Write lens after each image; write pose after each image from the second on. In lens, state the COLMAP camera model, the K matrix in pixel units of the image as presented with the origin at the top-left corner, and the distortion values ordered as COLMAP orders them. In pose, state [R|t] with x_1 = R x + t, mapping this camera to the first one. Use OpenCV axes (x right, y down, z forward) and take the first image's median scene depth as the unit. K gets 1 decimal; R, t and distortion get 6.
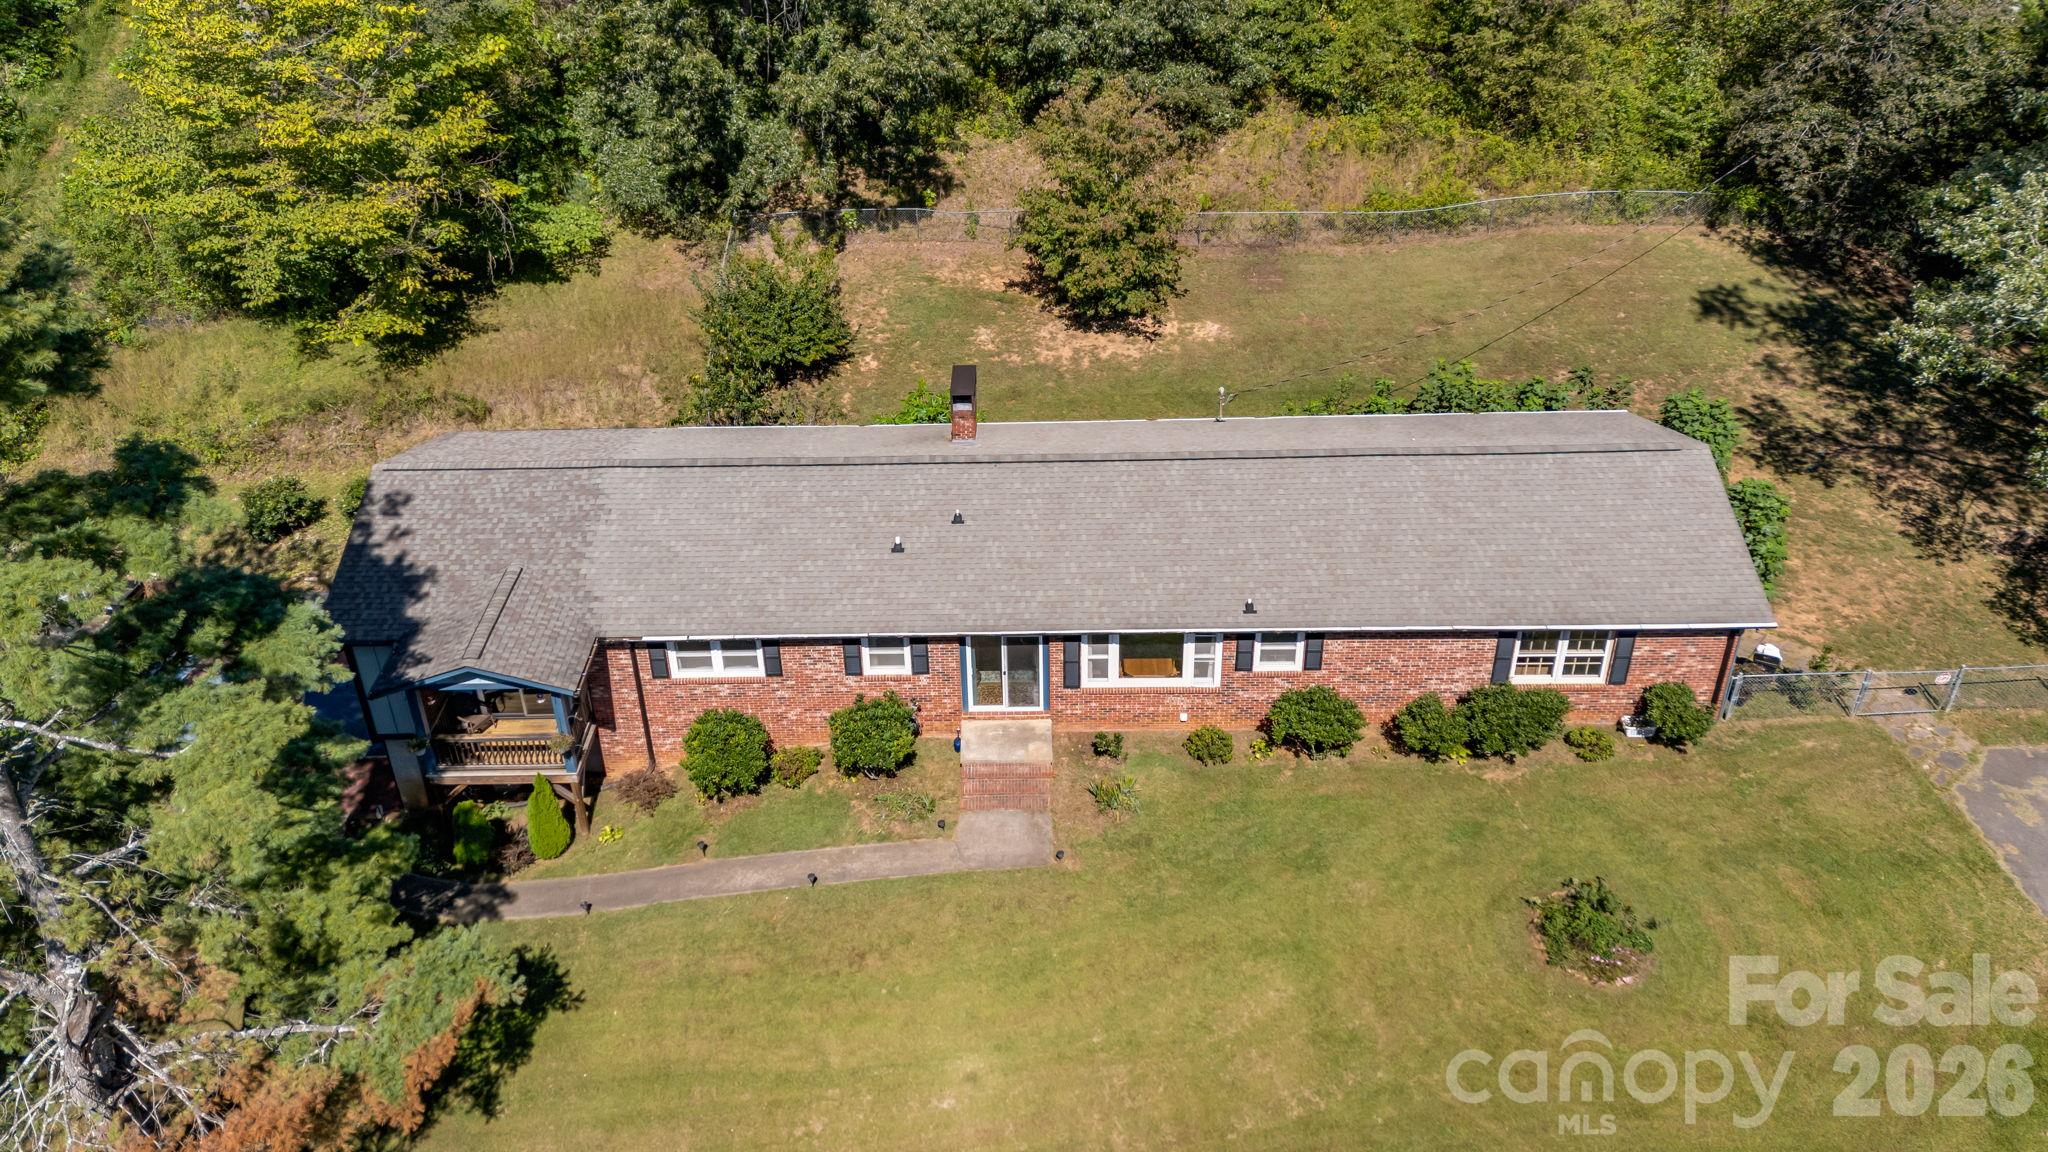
lens RADIAL K [[1613.7, 0, 989.4], [0, 1613.7, 578.8], [0, 0, 1]] dist [0.131761, -0.138572]
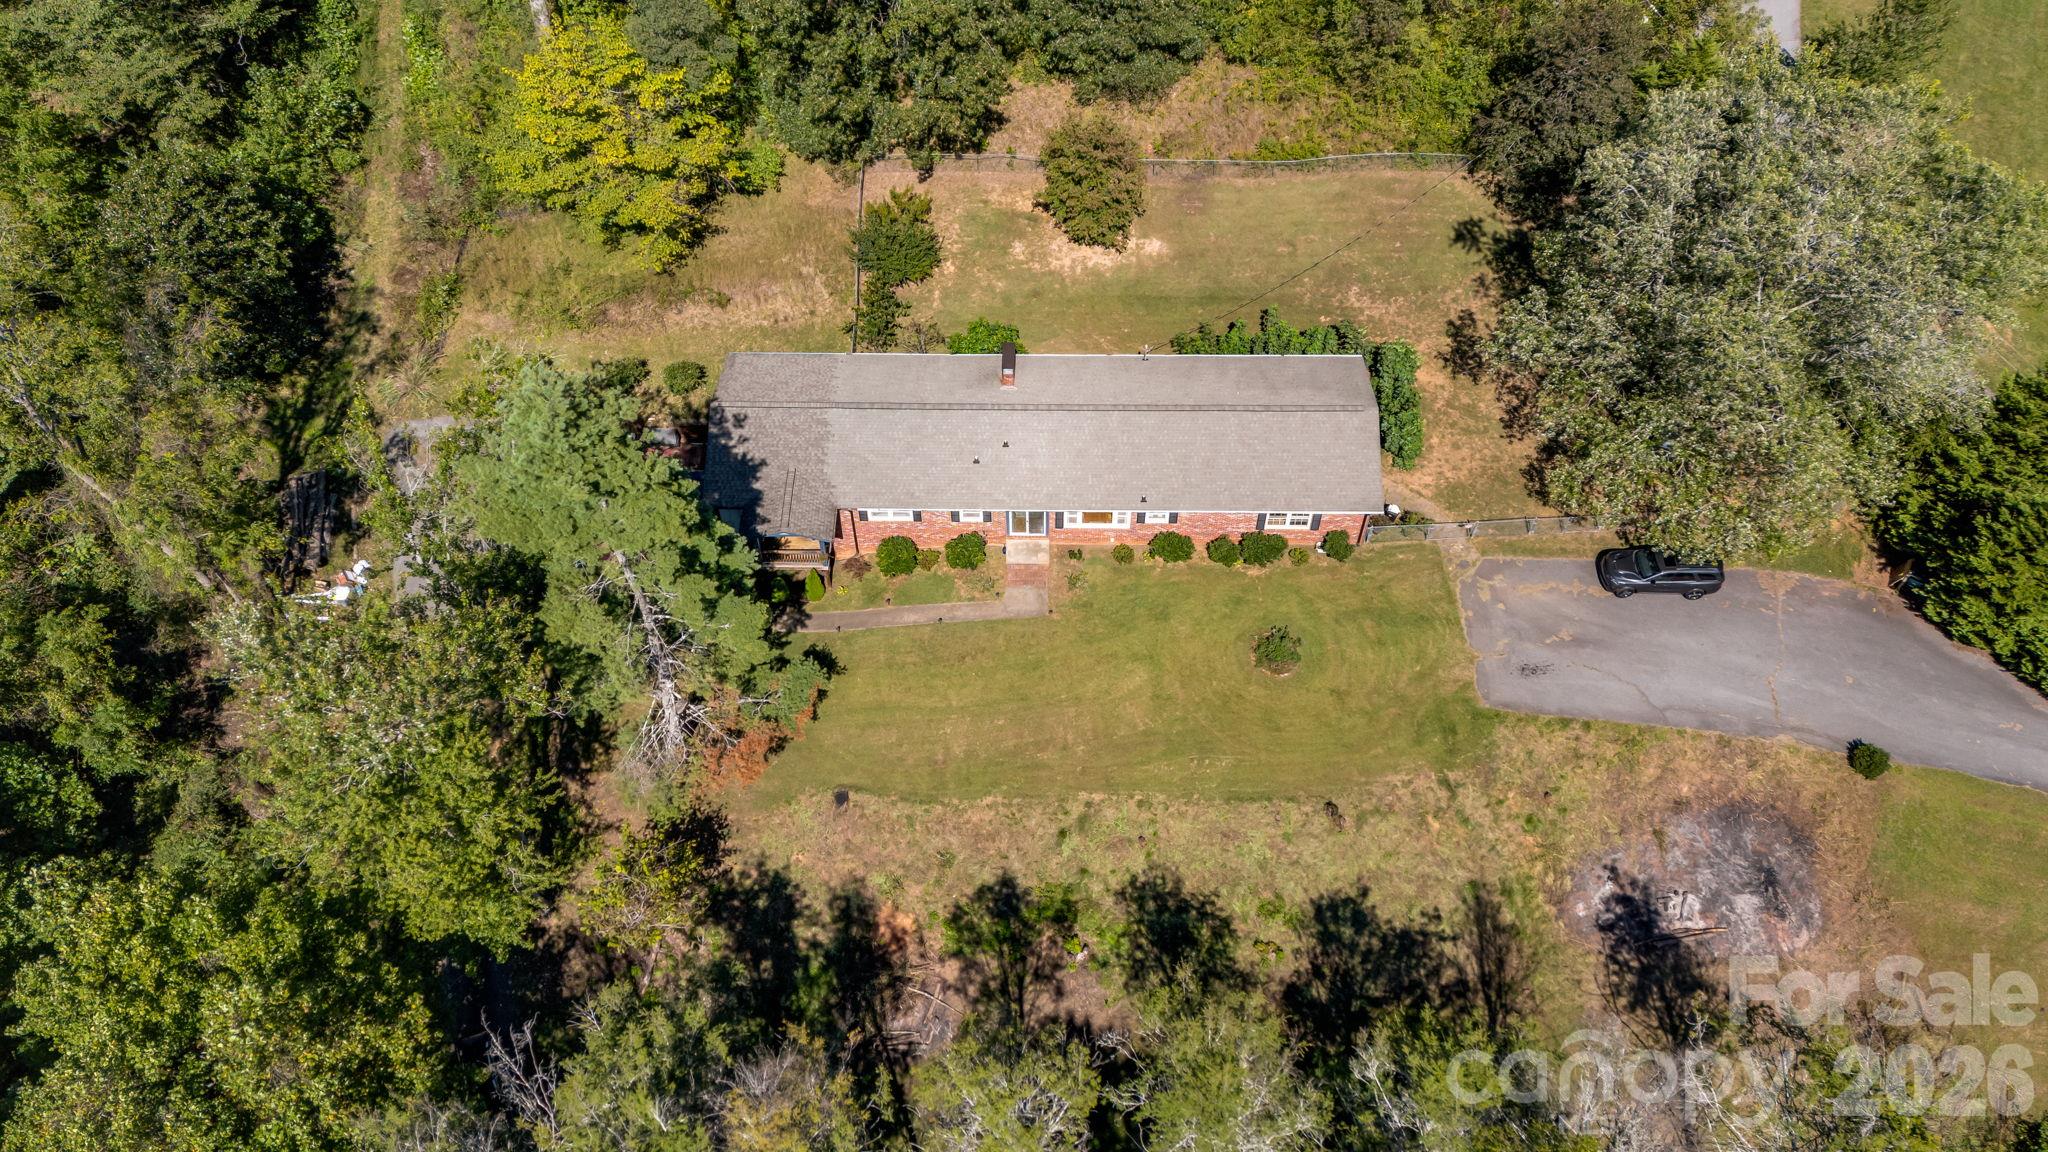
lens RADIAL K [[1613.7, 0, 989.4], [0, 1613.7, 578.8], [0, 0, 1]] dist [0.131761, -0.138572]
pose [[0.999879, 0.011227, -0.010775, -0.016347], [-0.007011, 0.943198, 0.332158, -0.560207], [0.013892, -0.332043, 0.943162, -0.992704]]
